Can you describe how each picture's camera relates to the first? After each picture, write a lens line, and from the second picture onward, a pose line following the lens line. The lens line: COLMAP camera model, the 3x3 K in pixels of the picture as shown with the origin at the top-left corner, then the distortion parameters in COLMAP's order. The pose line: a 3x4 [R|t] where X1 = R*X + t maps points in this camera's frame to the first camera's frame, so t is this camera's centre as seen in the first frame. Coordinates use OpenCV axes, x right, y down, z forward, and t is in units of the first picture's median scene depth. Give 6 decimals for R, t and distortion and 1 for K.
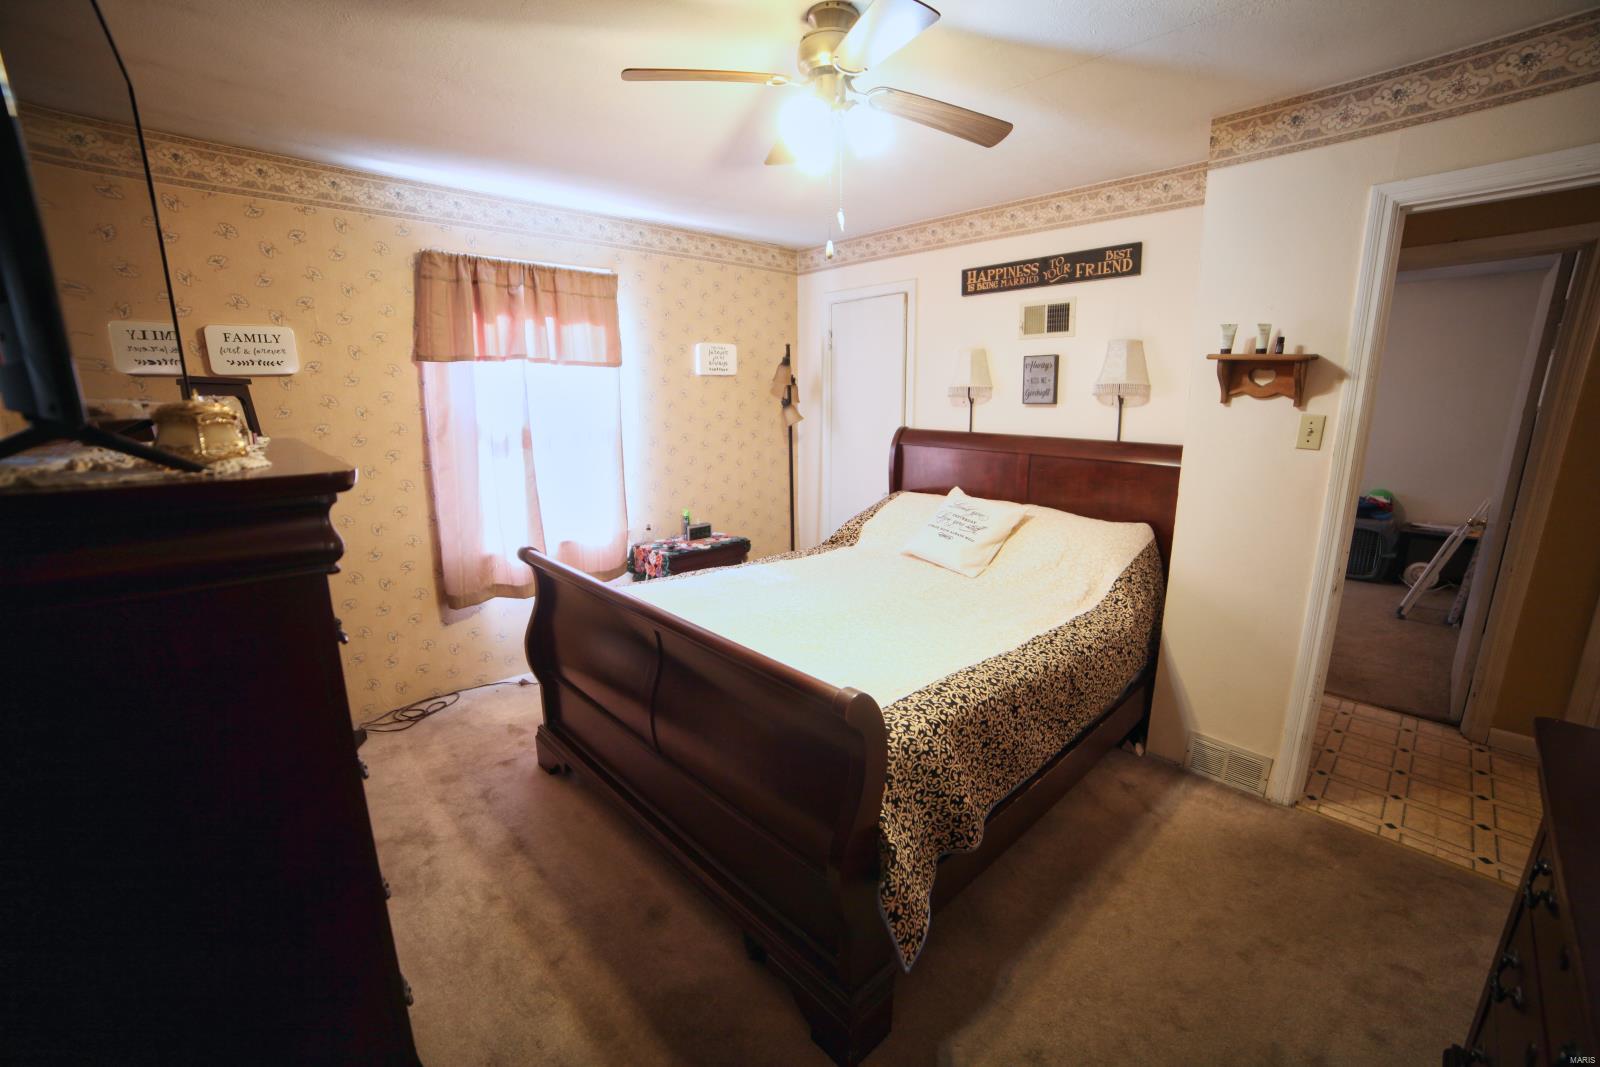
lens RADIAL K [[652.7, 0, 795.9], [0, 652.7, 531.1], [0, 0, 1]] dist [-0.103674, 0.036491]
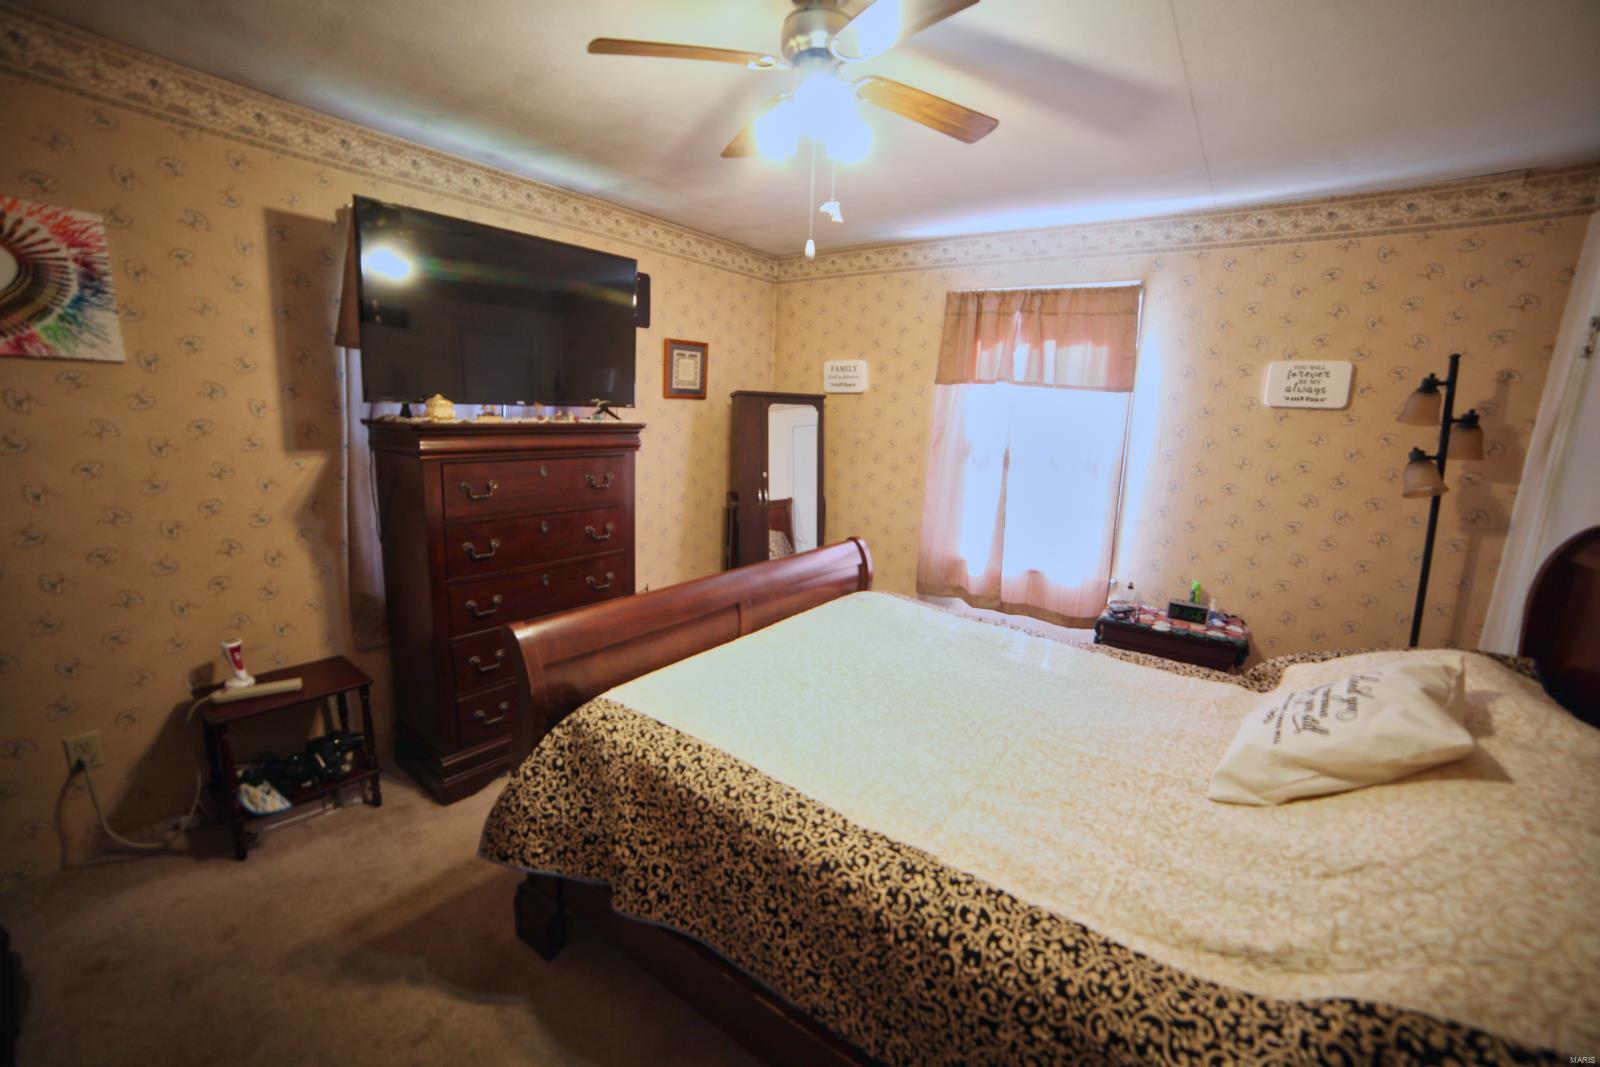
lens RADIAL K [[652.7, 0, 795.9], [0, 652.7, 531.1], [0, 0, 1]] dist [-0.103674, 0.036491]
pose [[0.179999, 0.188616, -0.965414, 0.586892], [-0.241755, 0.959824, 0.142449, -0.107010], [0.953496, 0.207753, 0.218366, 0.510503]]
